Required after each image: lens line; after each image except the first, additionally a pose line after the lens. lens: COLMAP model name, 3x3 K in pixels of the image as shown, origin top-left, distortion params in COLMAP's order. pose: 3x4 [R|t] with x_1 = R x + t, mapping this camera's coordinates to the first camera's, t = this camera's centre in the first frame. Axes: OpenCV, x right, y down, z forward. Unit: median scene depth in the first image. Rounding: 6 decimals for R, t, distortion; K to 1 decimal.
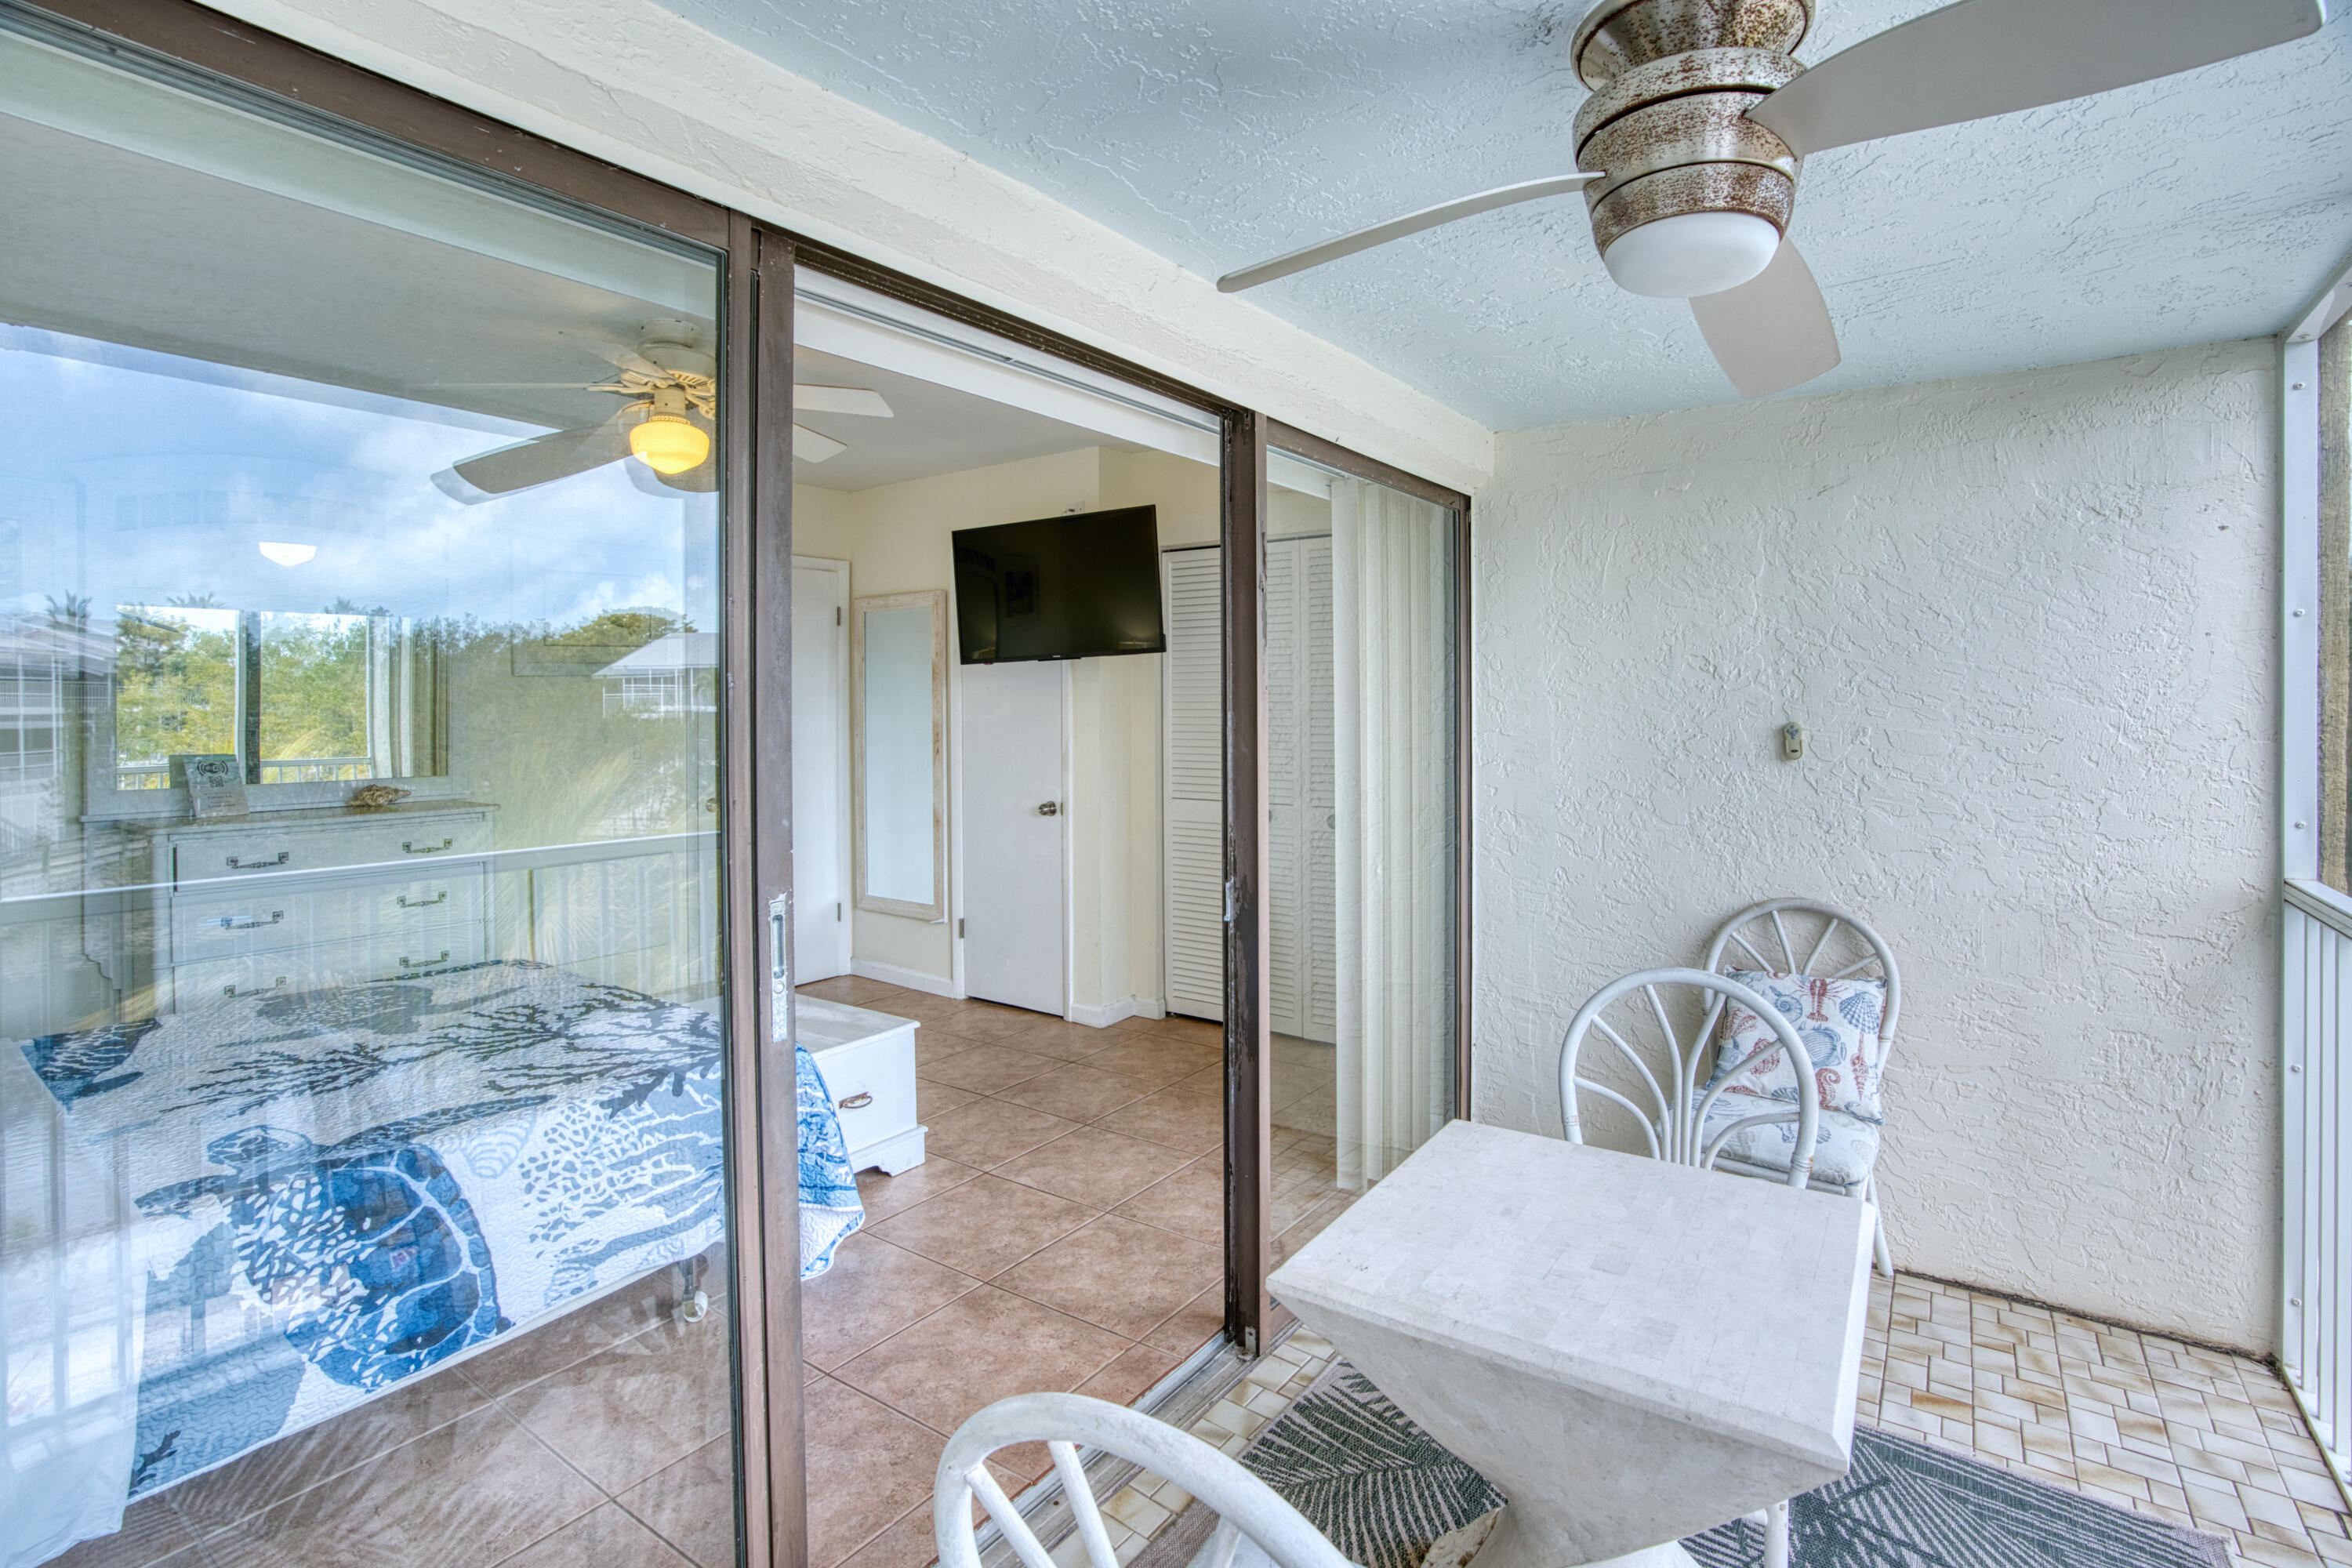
lens RADIAL K [[1127.2, 0, 1174.2], [0, 1127.2, 708.2], [0, 0, 1]] dist [-0.058159, 0.018491]
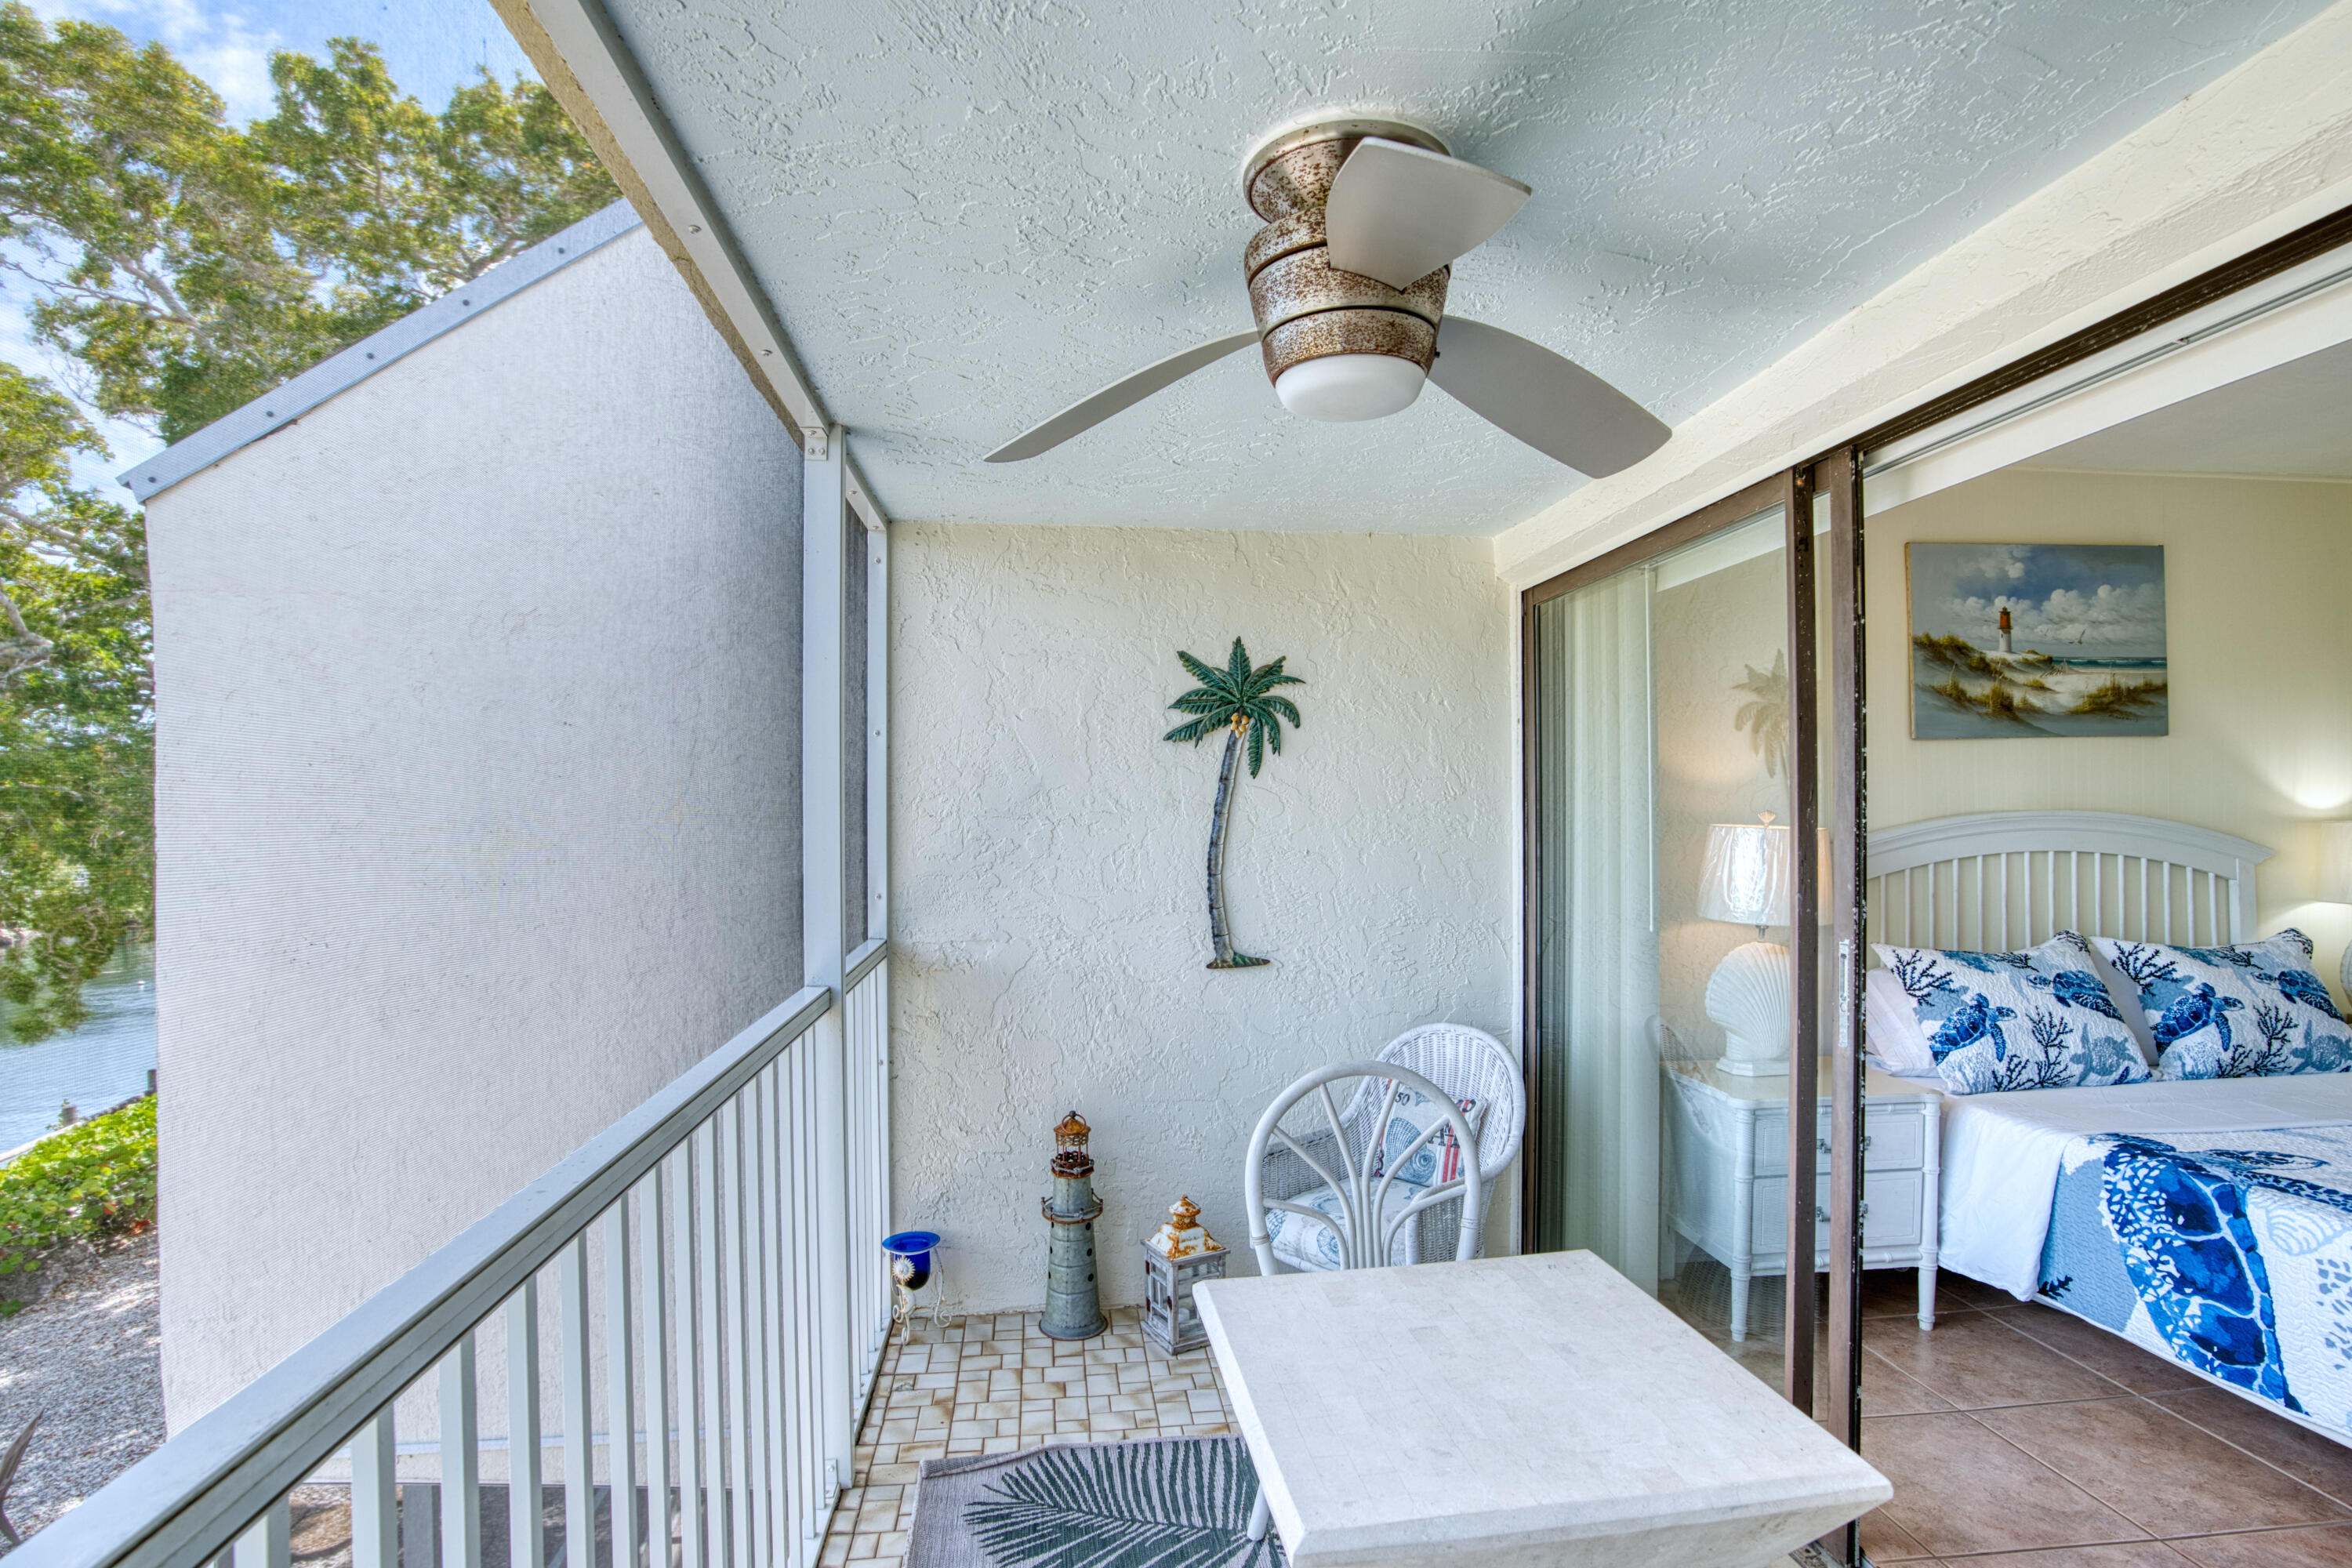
lens RADIAL K [[1158.7, 0, 1221.0], [0, 1158.7, 800.5], [0, 0, 1]] dist [-0.045811, 0.021421]
pose [[-0.720724, 0.001752, -0.693220, 0.694438], [0.005493, 0.999980, -0.003185, 0.000193], [0.693201, -0.006104, -0.720719, 0.888429]]
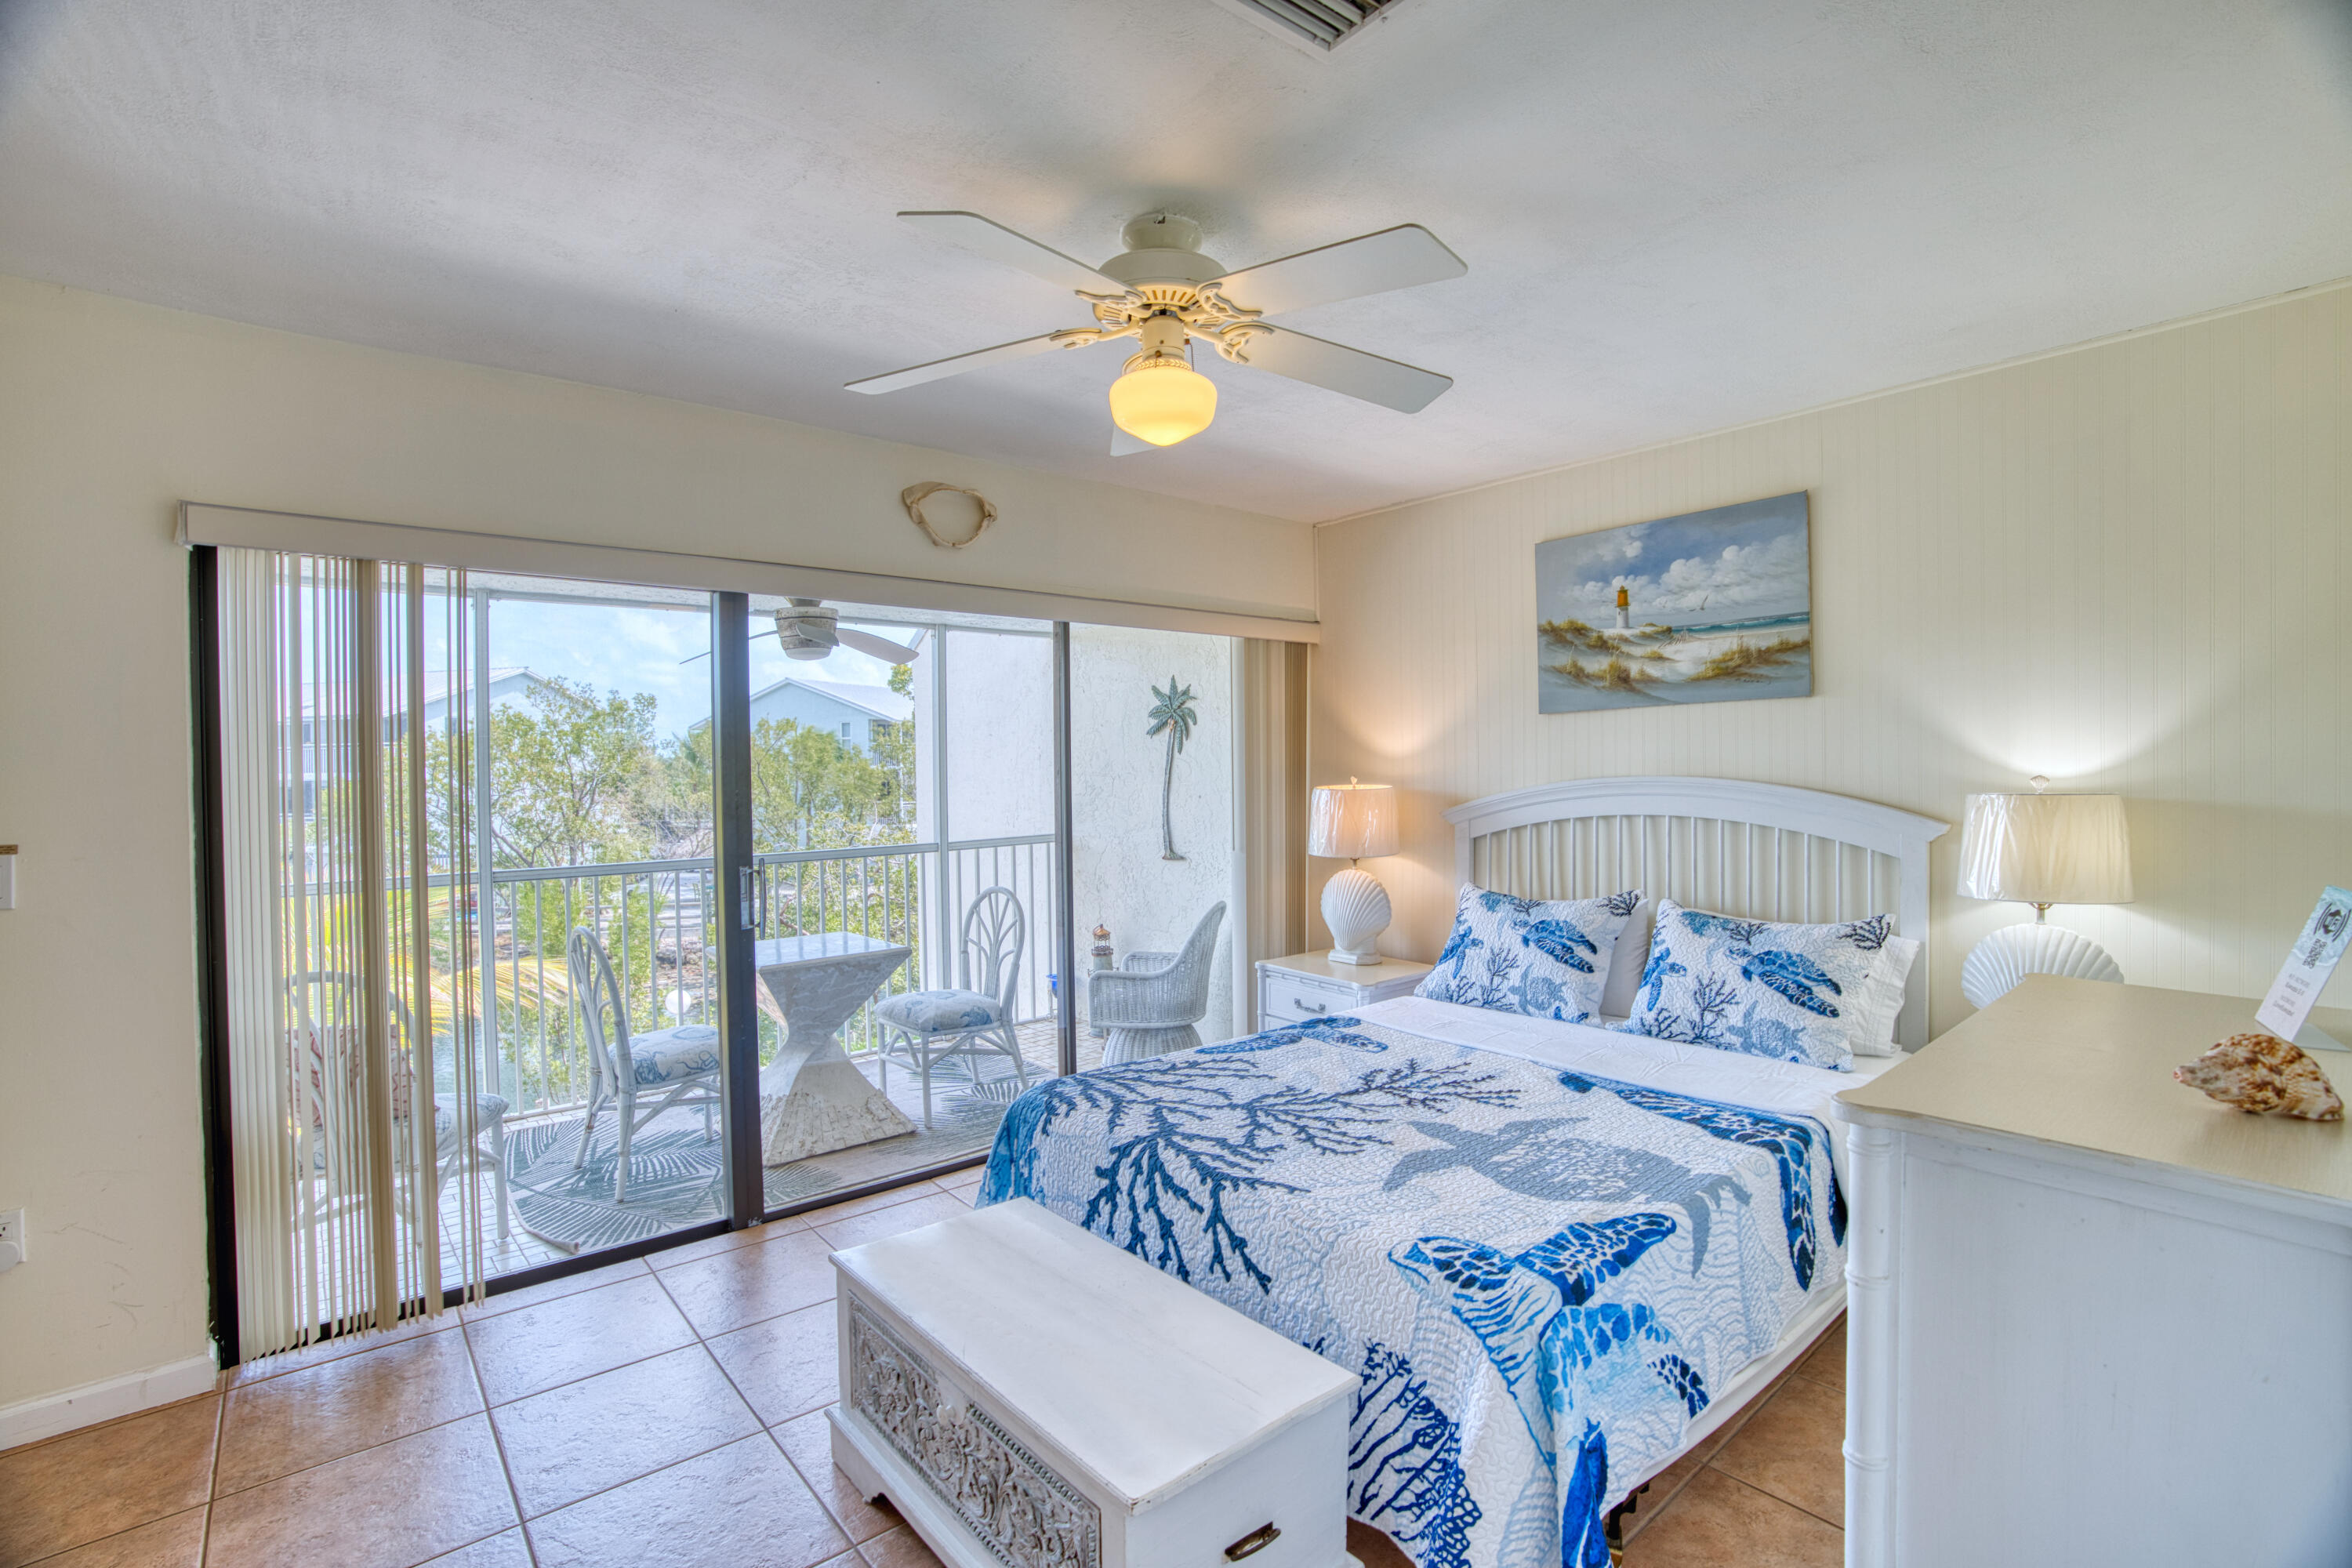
lens RADIAL K [[1080.2, 0, 1191.5], [0, 1080.2, 776.7], [0, 0, 1]] dist [-0.071811, 0.026732]
pose [[-0.973606, 0.014324, 0.227787, -0.787861], [0.018653, 0.999684, 0.016864, -0.020804], [-0.227473, 0.020668, -0.973565, 2.093185]]
